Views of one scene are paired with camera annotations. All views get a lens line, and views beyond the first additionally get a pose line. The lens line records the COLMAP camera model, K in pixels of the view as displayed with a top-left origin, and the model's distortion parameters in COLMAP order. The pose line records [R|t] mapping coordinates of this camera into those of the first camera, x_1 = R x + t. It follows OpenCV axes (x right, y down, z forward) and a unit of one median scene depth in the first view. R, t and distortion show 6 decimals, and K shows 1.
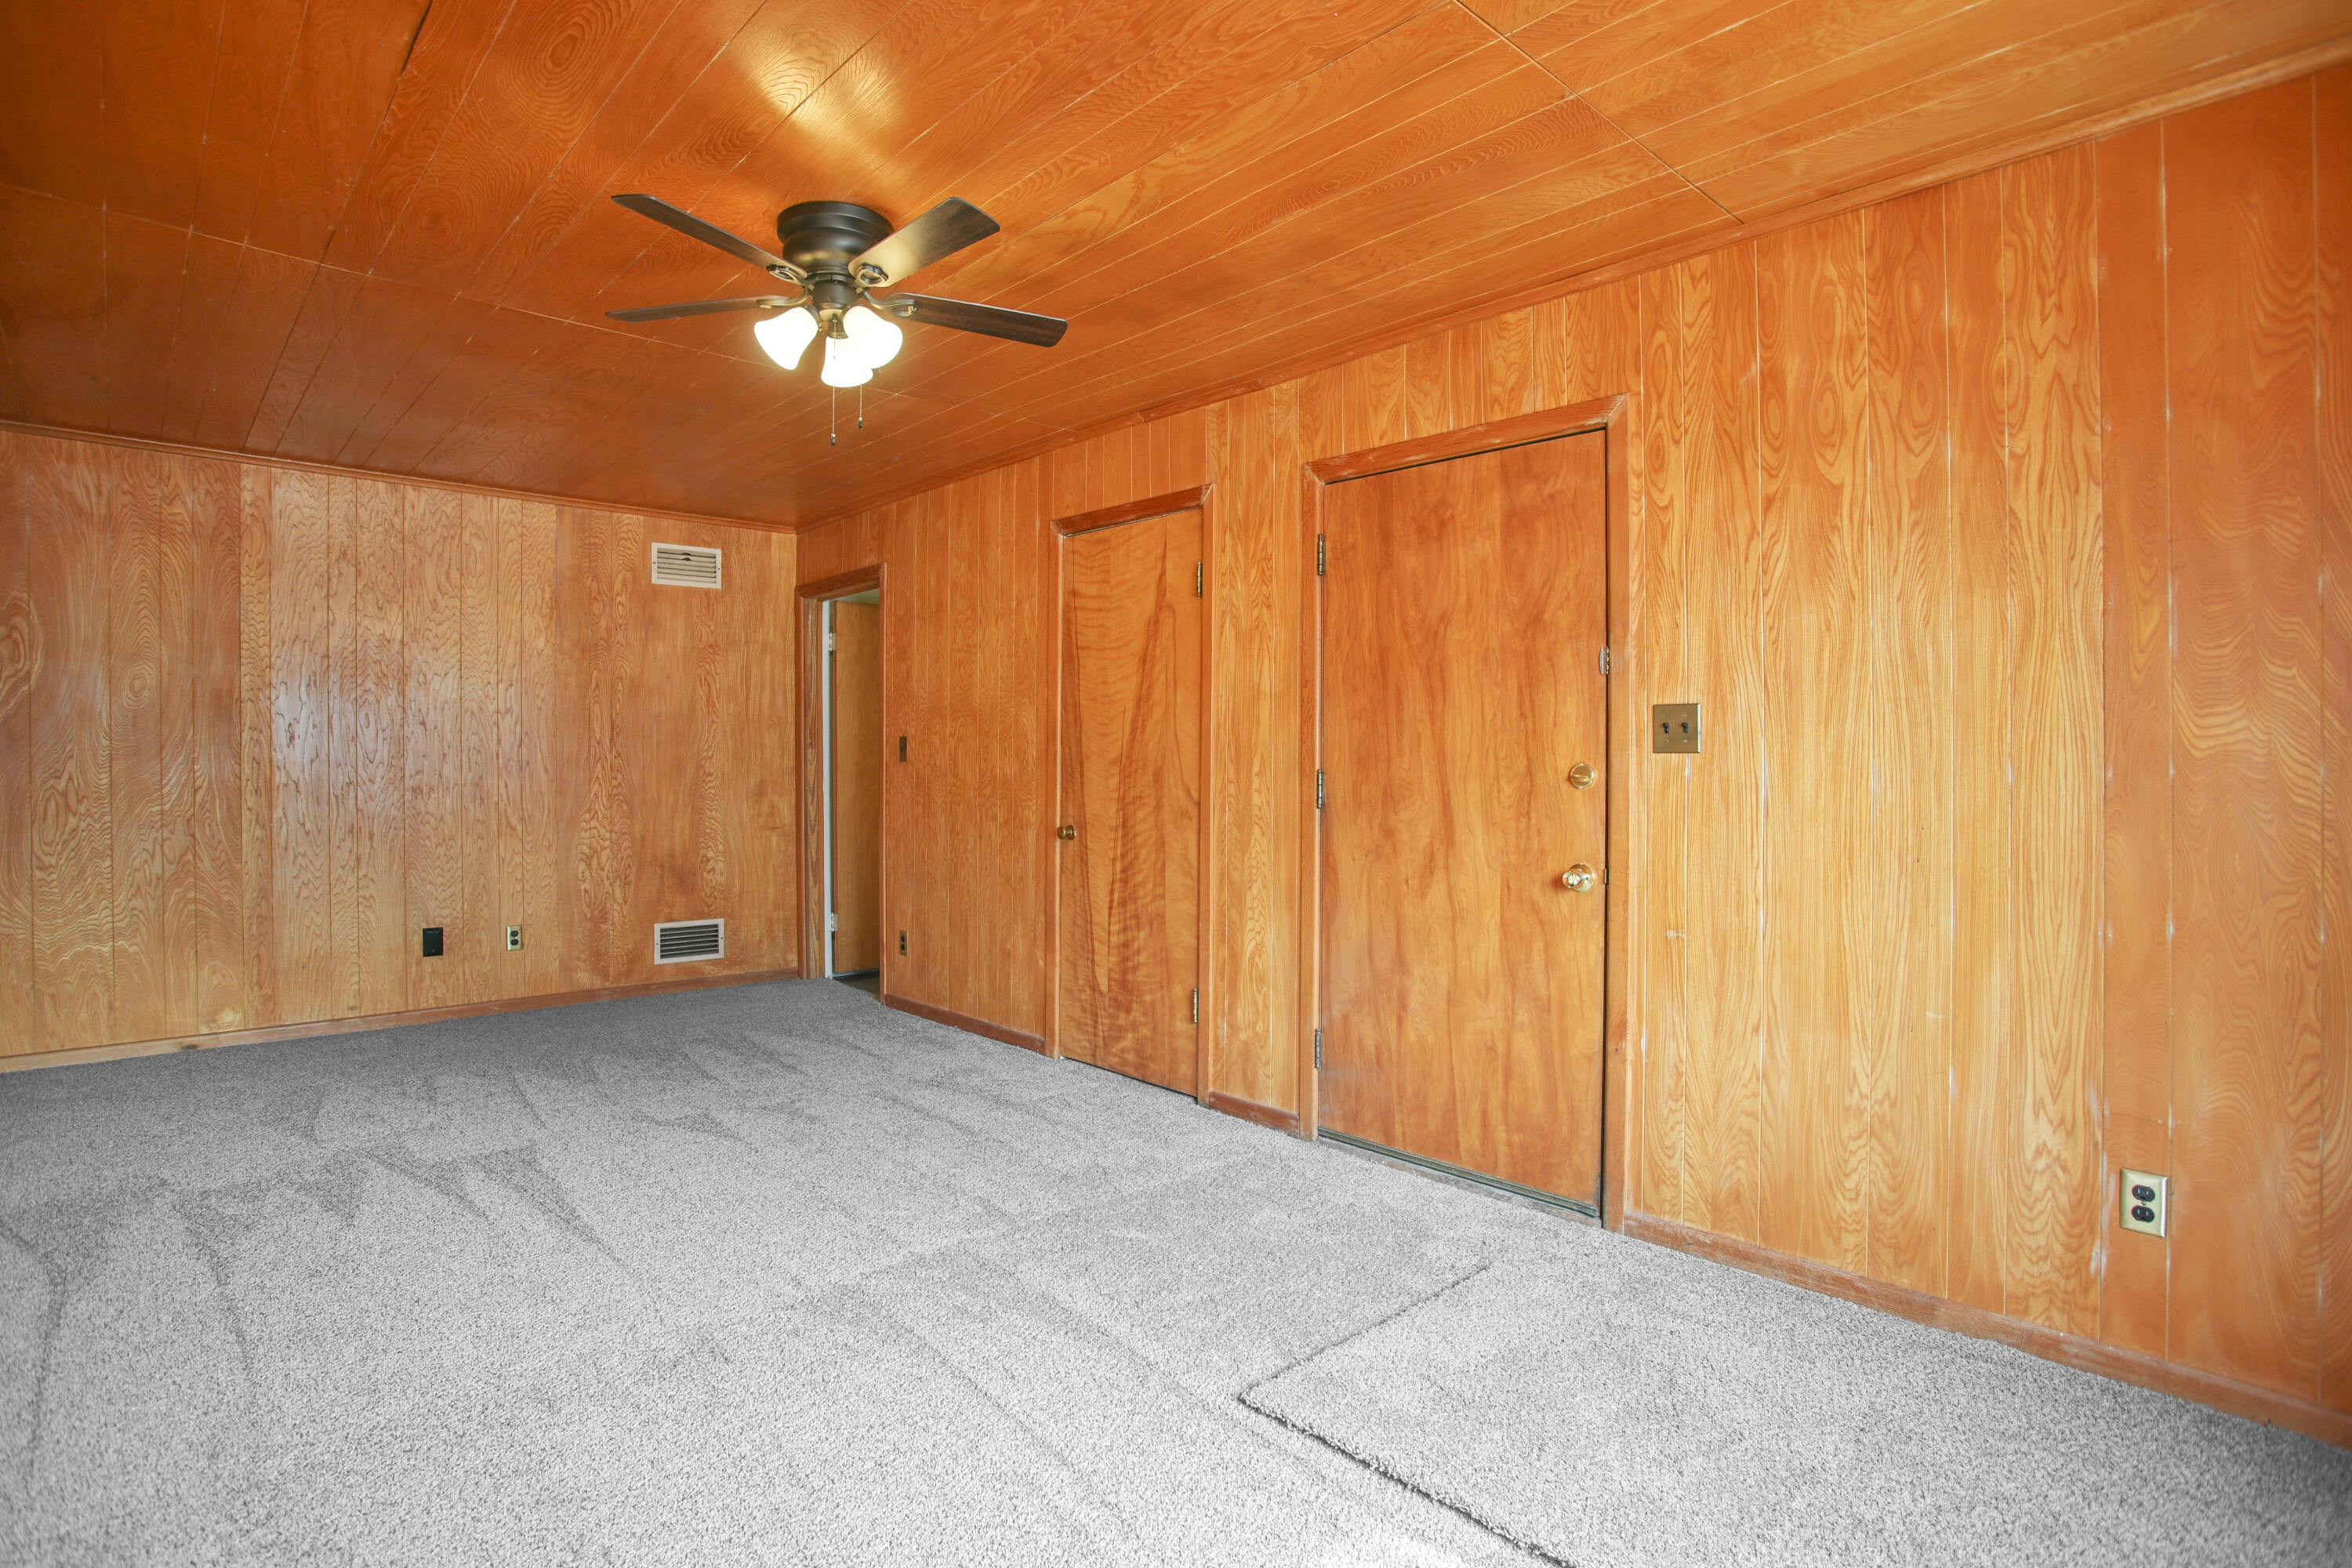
lens RADIAL K [[1182.0, 0, 1174.9], [0, 1182.0, 768.8], [0, 0, 1]] dist [-0.086237, 0.036141]
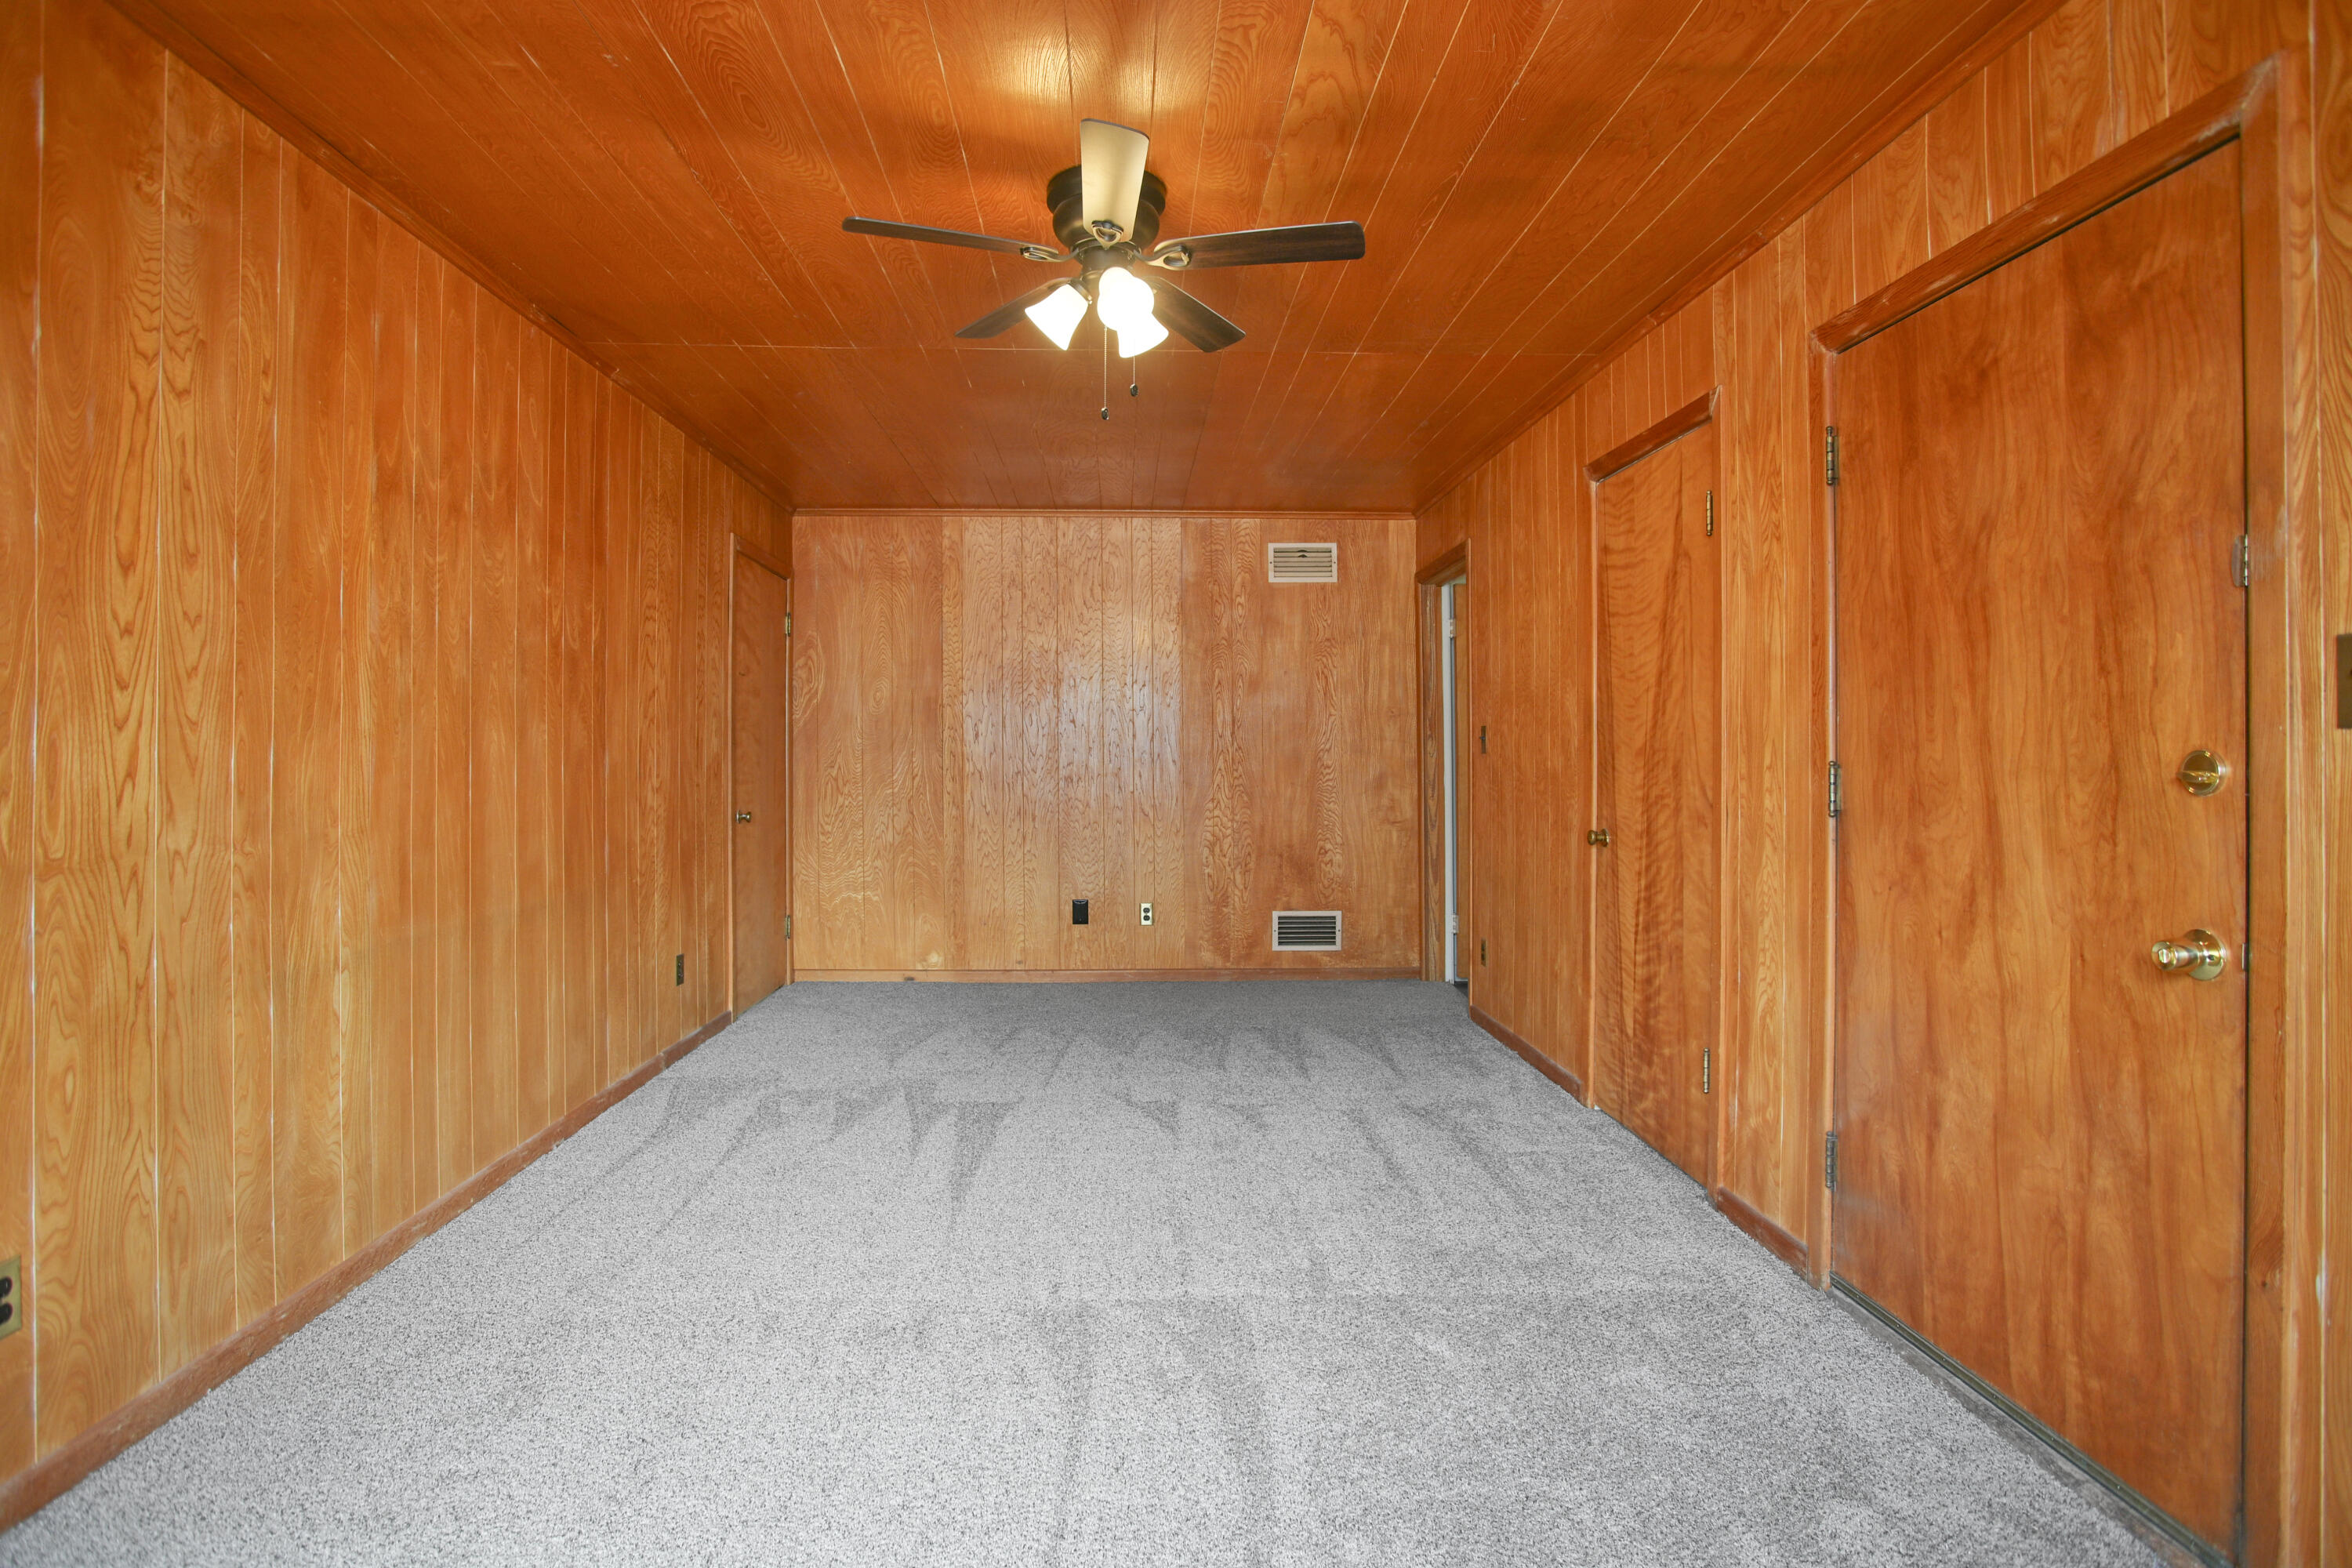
lens RADIAL K [[1182.6, 0, 1176.0], [0, 1182.6, 752.1], [0, 0, 1]] dist [-0.080808, 0.035676]
pose [[0.762521, -0.004091, -0.646951, 0.226247], [-0.002019, 0.999960, -0.008703, 0.001584], [0.646960, 0.007943, 0.762482, 0.189253]]
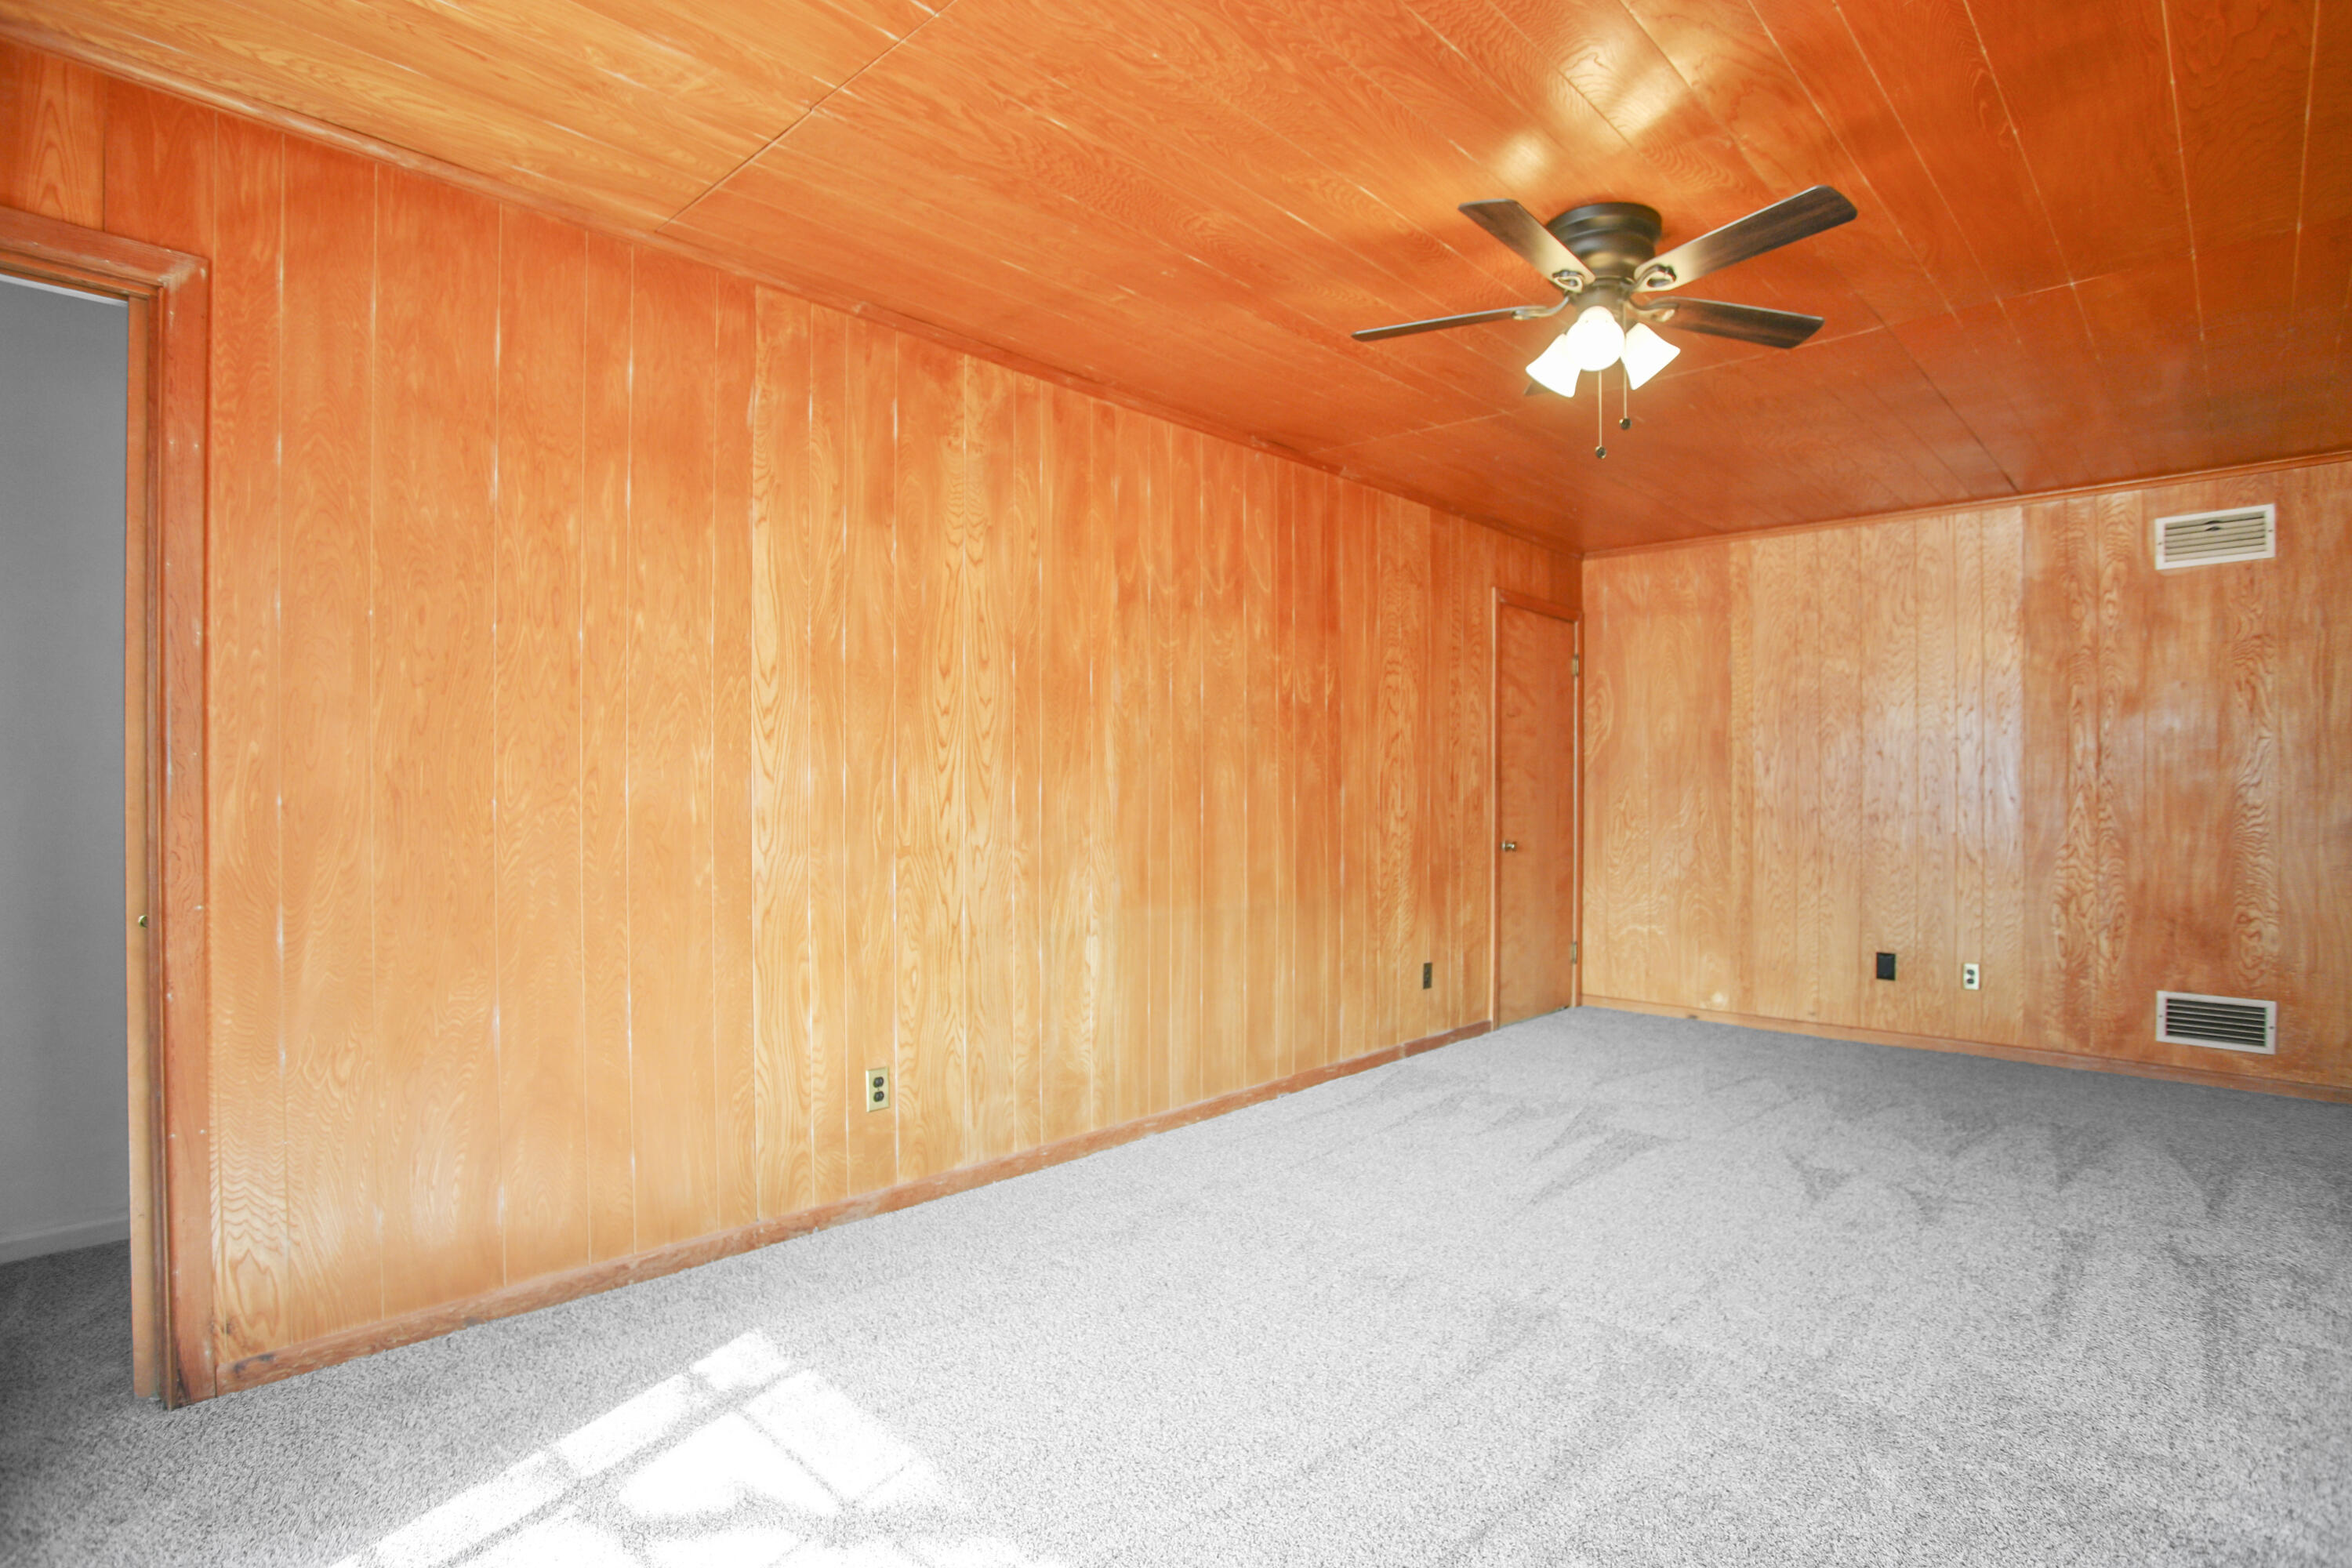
lens RADIAL K [[1175.8, 0, 1176.3], [0, 1175.8, 811.6], [0, 0, 1]] dist [-0.077911, 0.030488]
pose [[0.058040, 0.015258, -0.998198, 0.396439], [-0.008158, 0.999857, 0.014809, 0.003619], [0.998281, 0.007284, 0.058157, 0.364840]]
